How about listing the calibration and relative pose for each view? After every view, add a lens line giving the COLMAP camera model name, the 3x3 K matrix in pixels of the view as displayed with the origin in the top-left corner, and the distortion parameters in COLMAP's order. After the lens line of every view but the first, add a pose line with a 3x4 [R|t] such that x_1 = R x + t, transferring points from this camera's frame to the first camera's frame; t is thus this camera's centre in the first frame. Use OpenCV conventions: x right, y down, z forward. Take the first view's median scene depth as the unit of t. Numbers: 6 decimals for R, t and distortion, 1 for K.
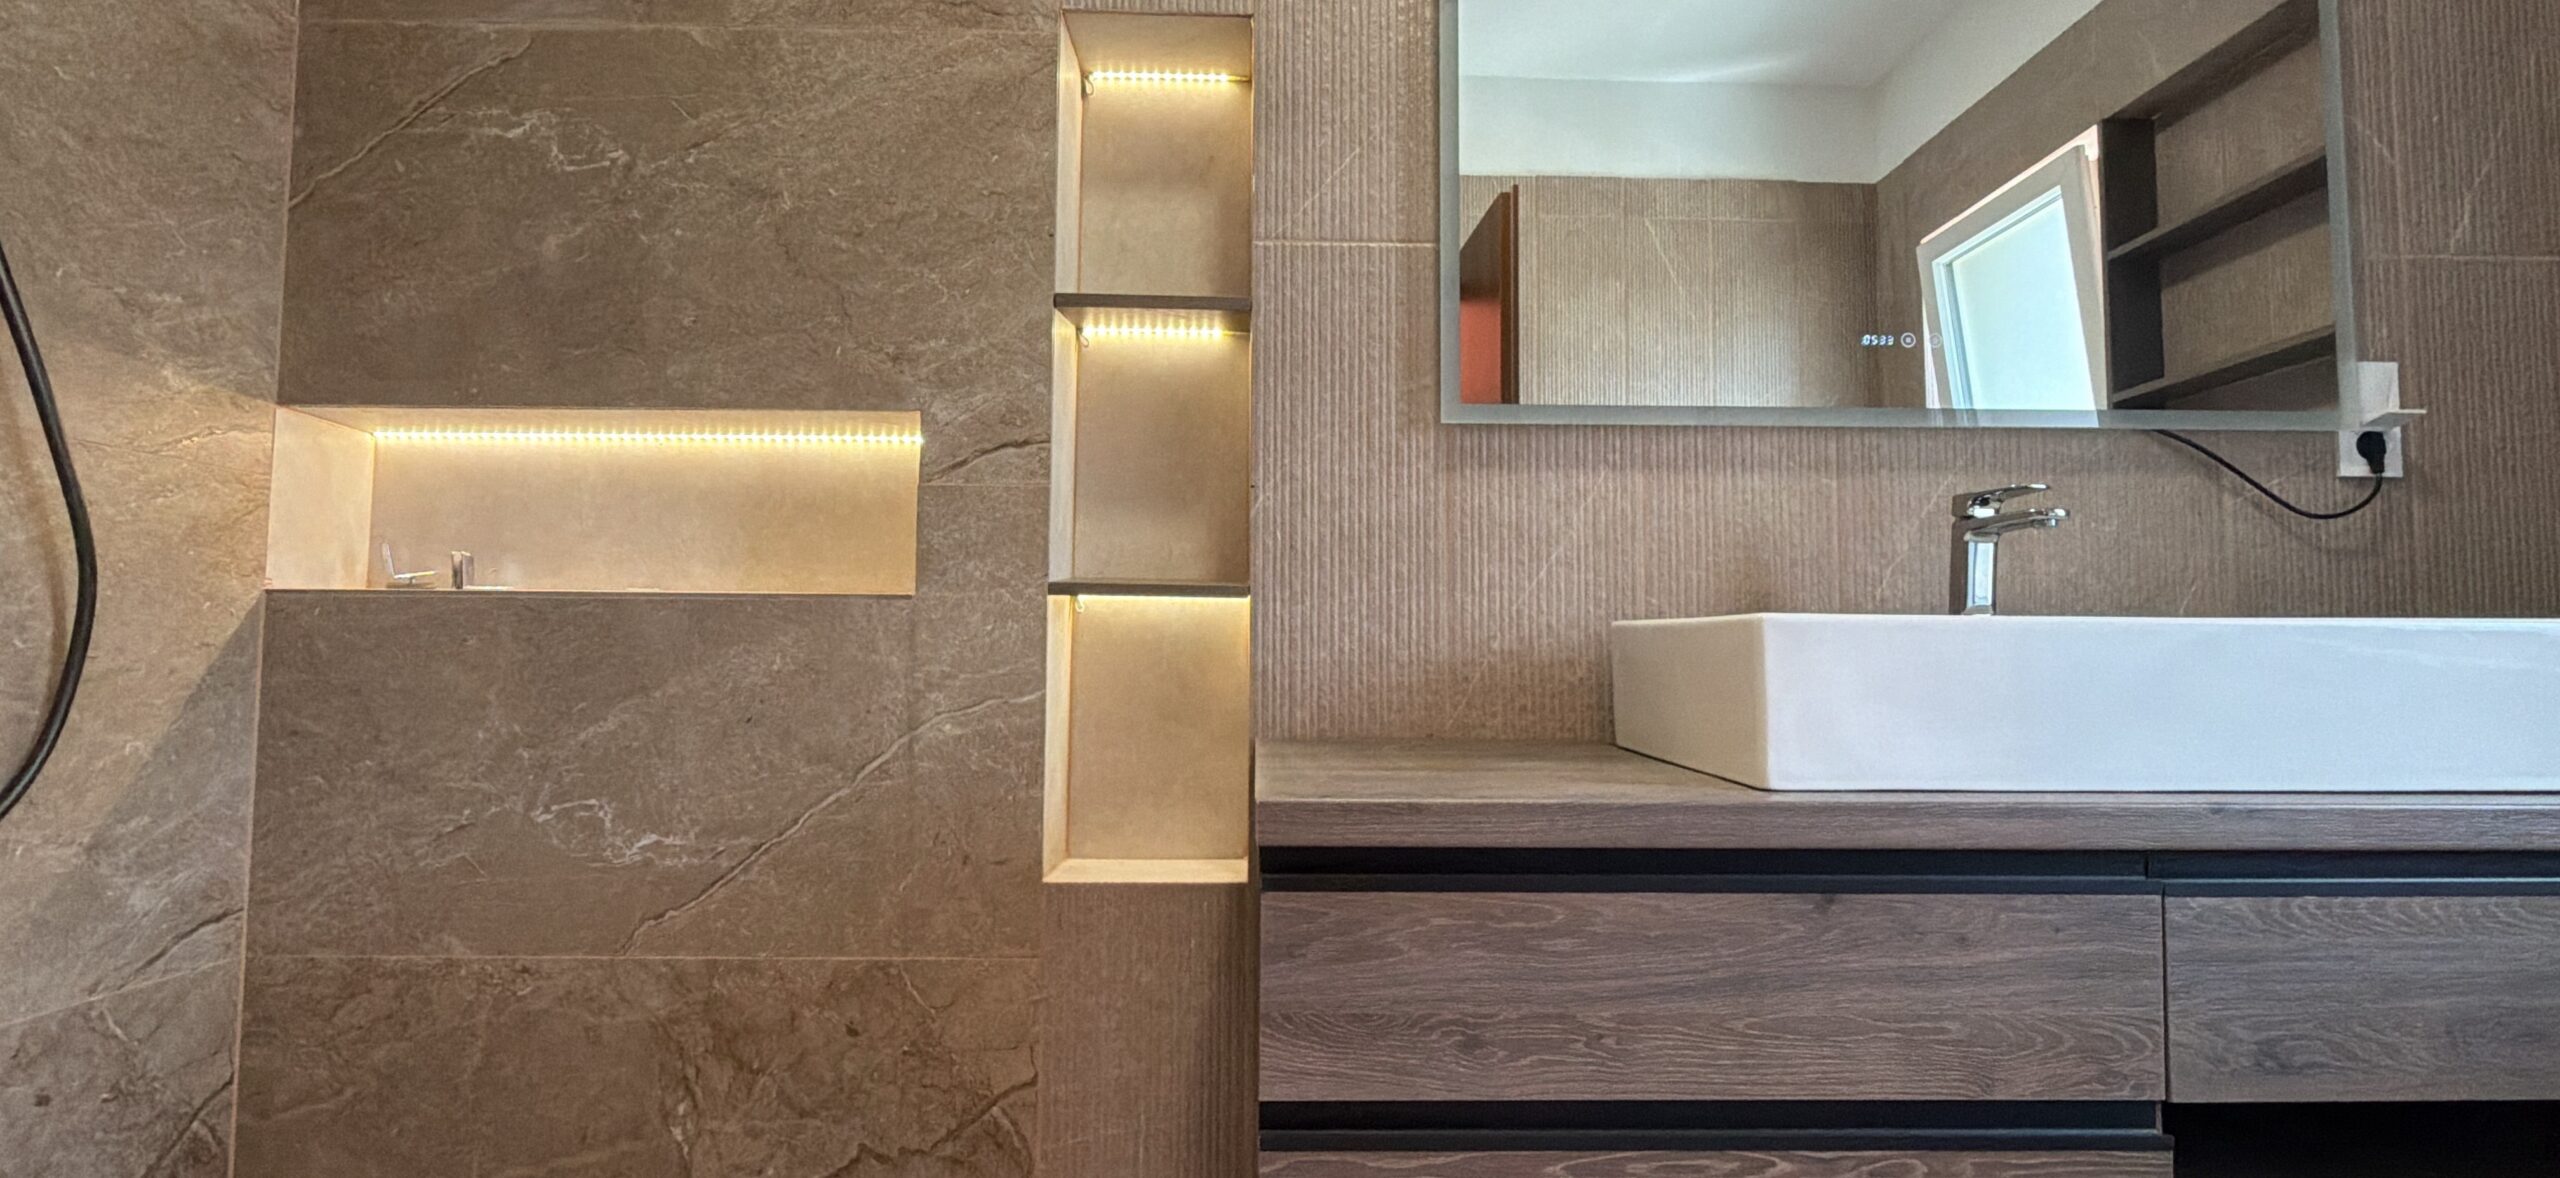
lens RADIAL K [[1164.5, 0, 1281.6], [0, 1164.5, 591.7], [0, 0, 1]] dist [0.001136, -0.000851]
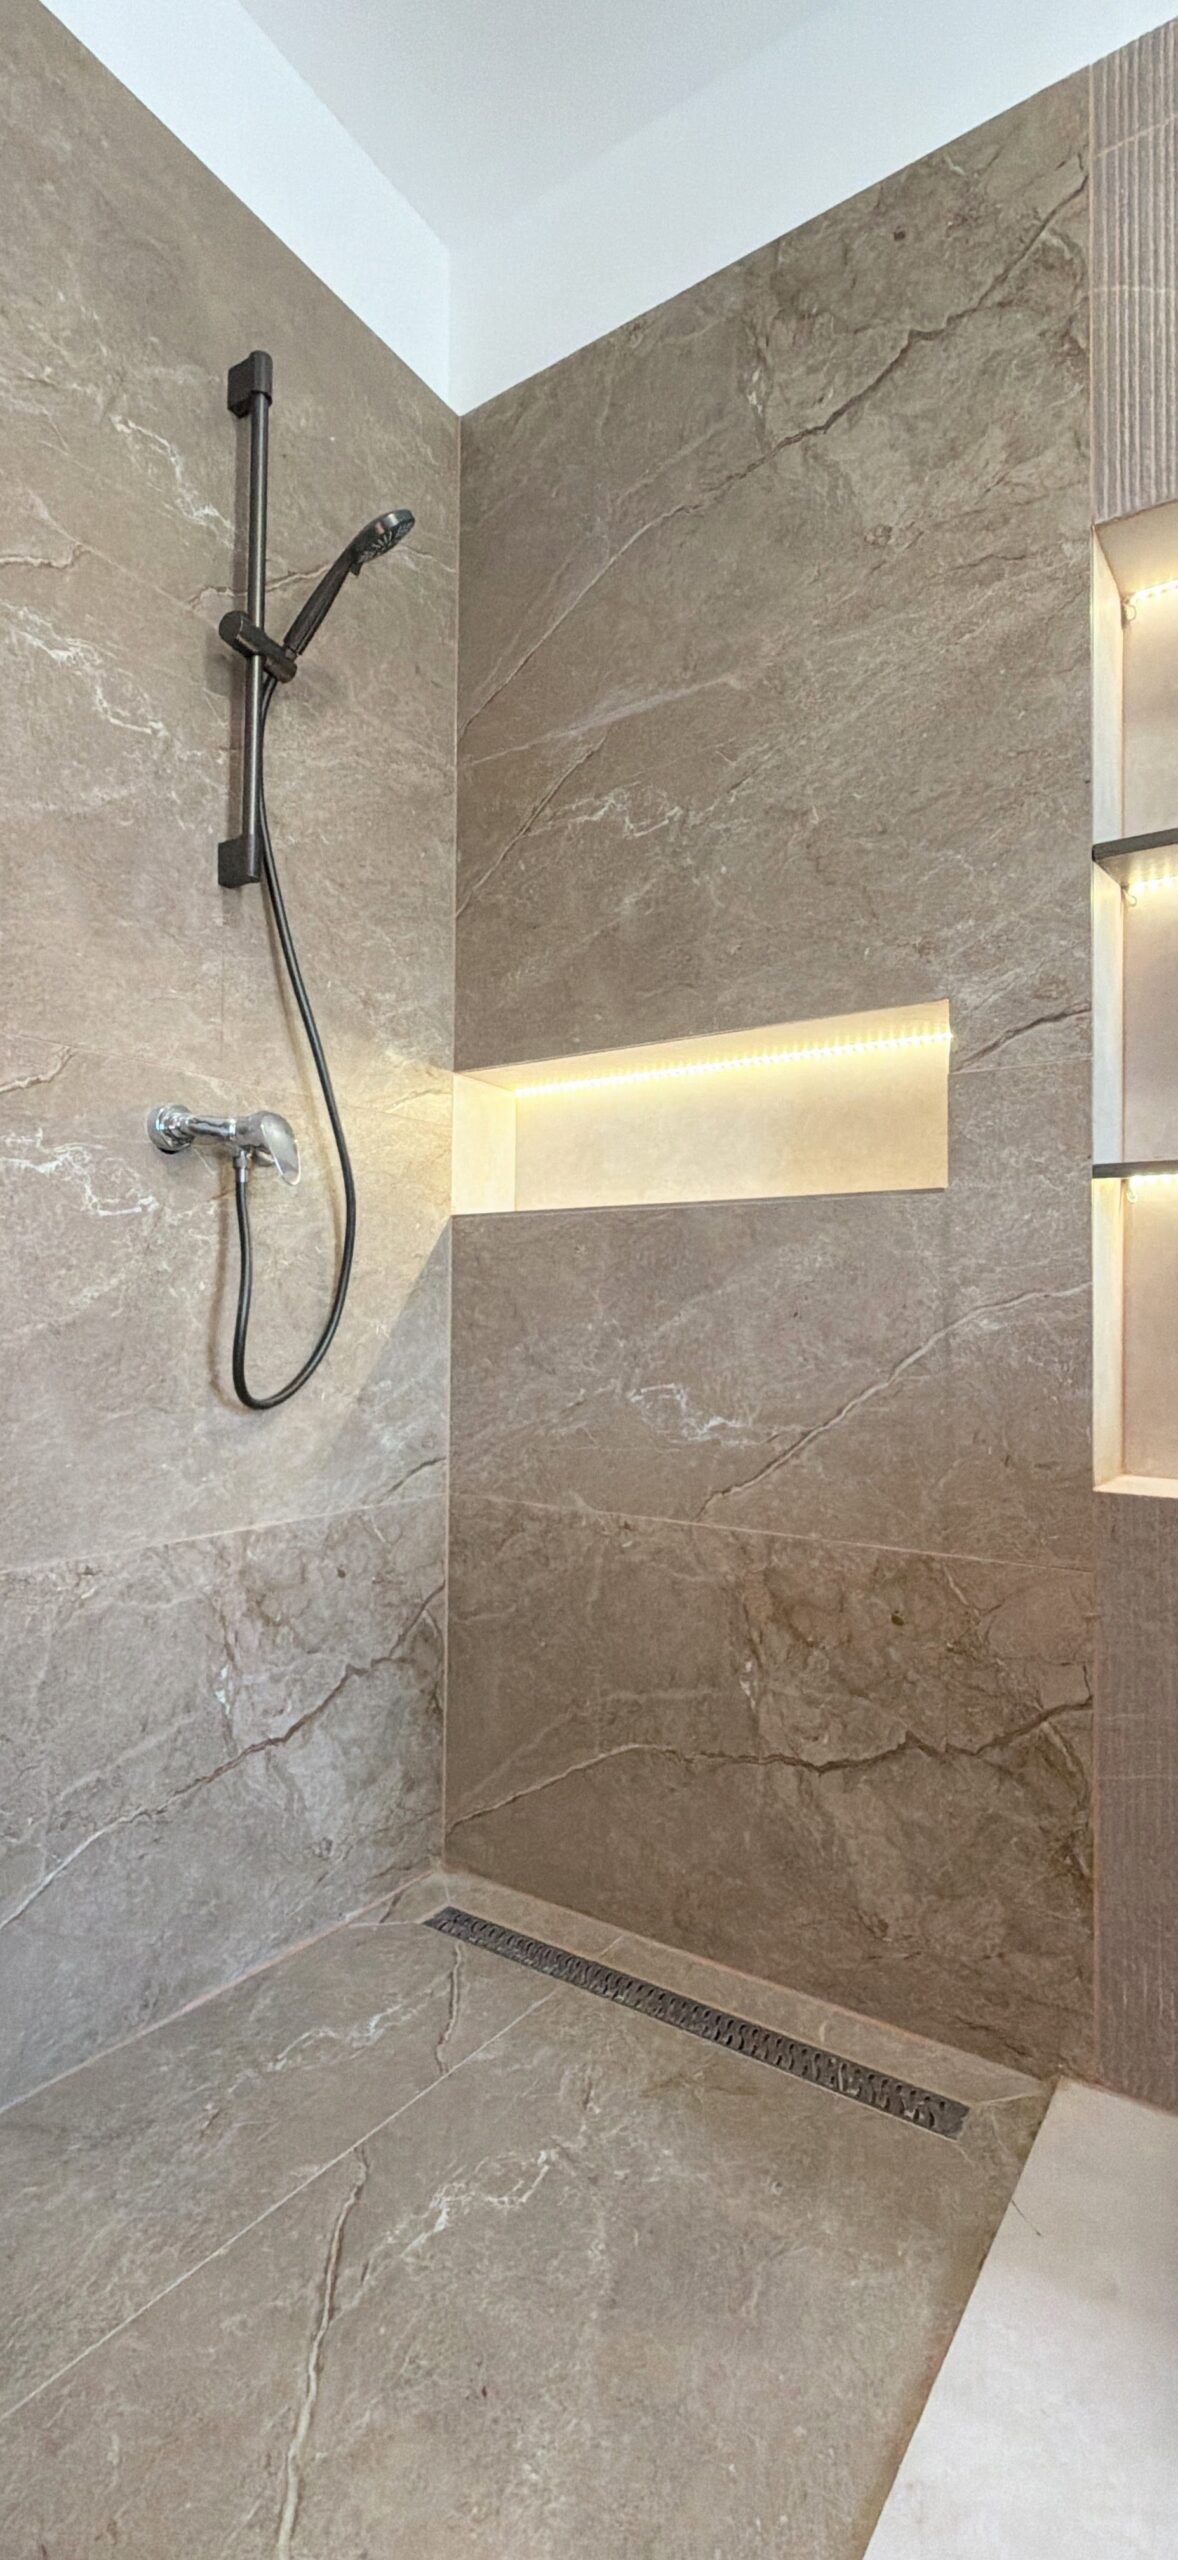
lens RADIAL K [[1164.5, 0, 589.1], [0, 1164.5, 1285.7], [0, 0, 1]] dist [0.001136, -0.000851]
pose [[0.815279, -0.015457, -0.578862, 0.004525], [0.031084, 0.999371, 0.017094, 0.059038], [0.578234, -0.031929, 0.815246, 0.026179]]
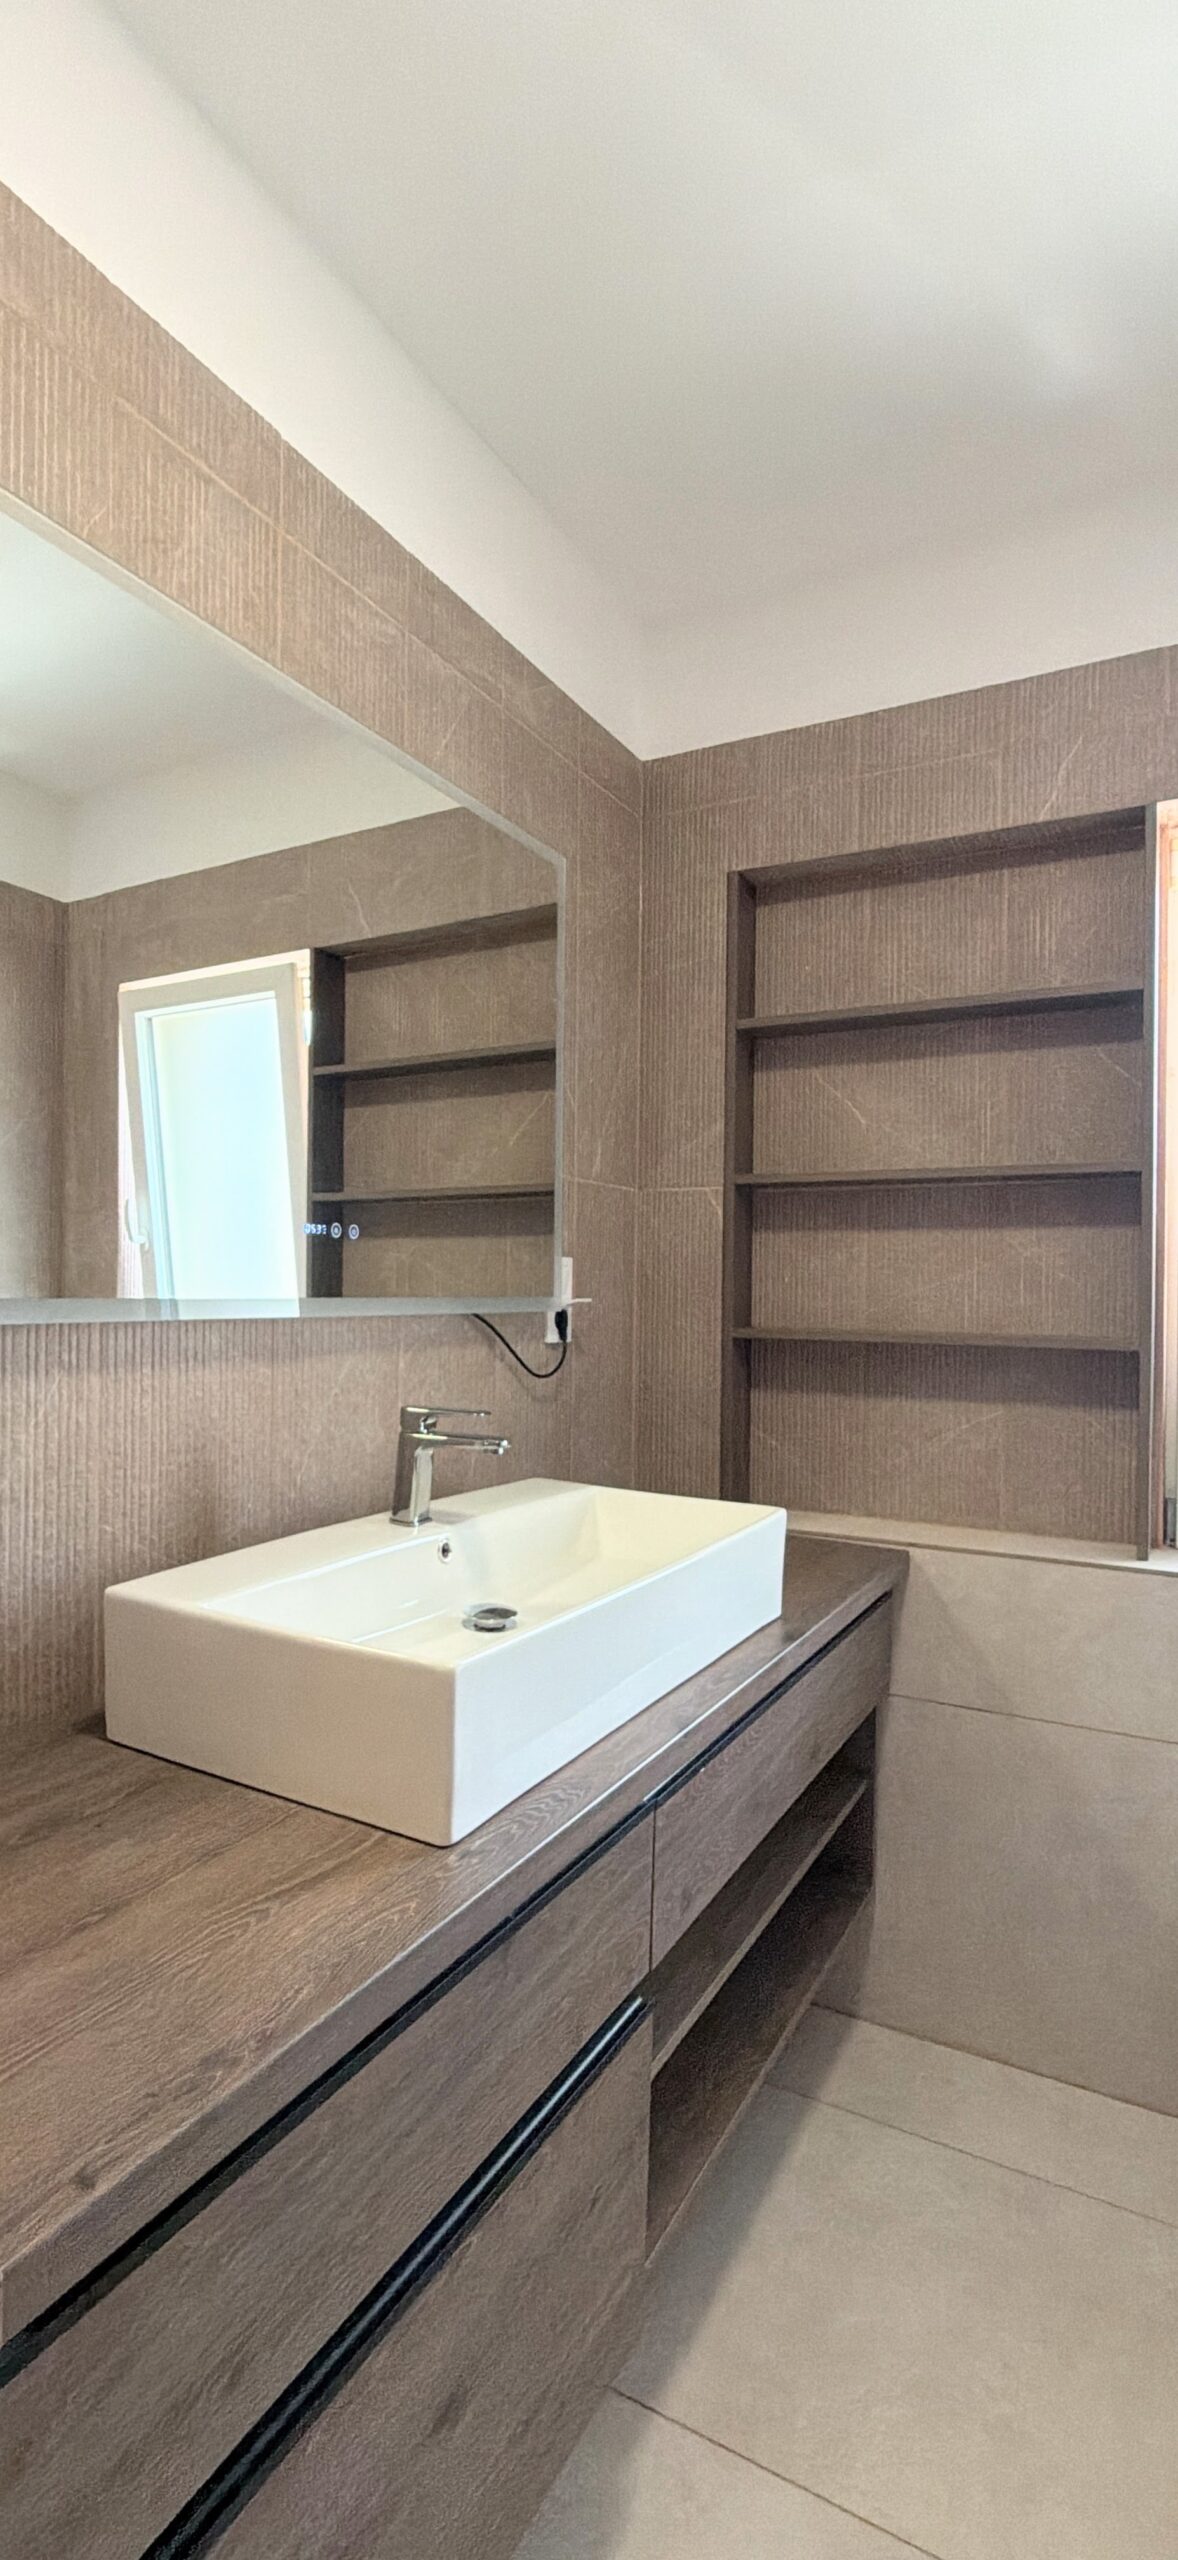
lens RADIAL K [[1164.5, 0, 589.1], [0, 1164.5, 1285.7], [0, 0, 1]] dist [0.001136, -0.000851]
pose [[0.501679, 0.003208, 0.865048, -0.232027], [-0.061519, 0.997593, 0.031978, -0.215631], [-0.862864, -0.069260, 0.500669, 0.298928]]
